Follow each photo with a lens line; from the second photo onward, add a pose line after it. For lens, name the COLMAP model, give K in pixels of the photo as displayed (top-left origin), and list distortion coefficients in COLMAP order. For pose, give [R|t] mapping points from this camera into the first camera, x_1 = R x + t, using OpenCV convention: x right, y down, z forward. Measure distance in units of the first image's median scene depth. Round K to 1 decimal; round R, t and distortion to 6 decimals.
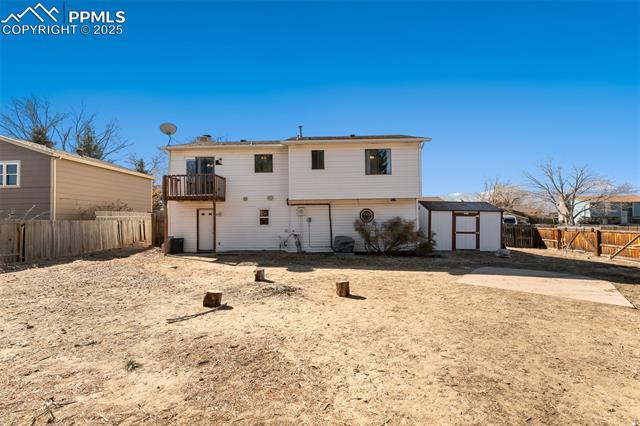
lens RADIAL K [[286.8, 0, 318.5], [0, 286.8, 213.4], [0, 0, 1]] dist [0.004441, -0.000428]
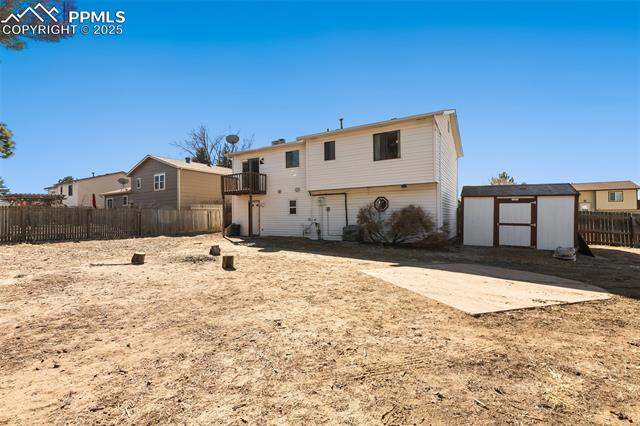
lens RADIAL K [[286.8, 0, 317.1], [0, 286.8, 213.8], [0, 0, 1]] dist [0.004441, -0.000428]
pose [[0.867488, -0.000526, -0.497457, 0.451421], [0.008899, 0.999856, 0.014462, 0.023501], [0.497378, -0.016973, 0.867368, 0.074052]]
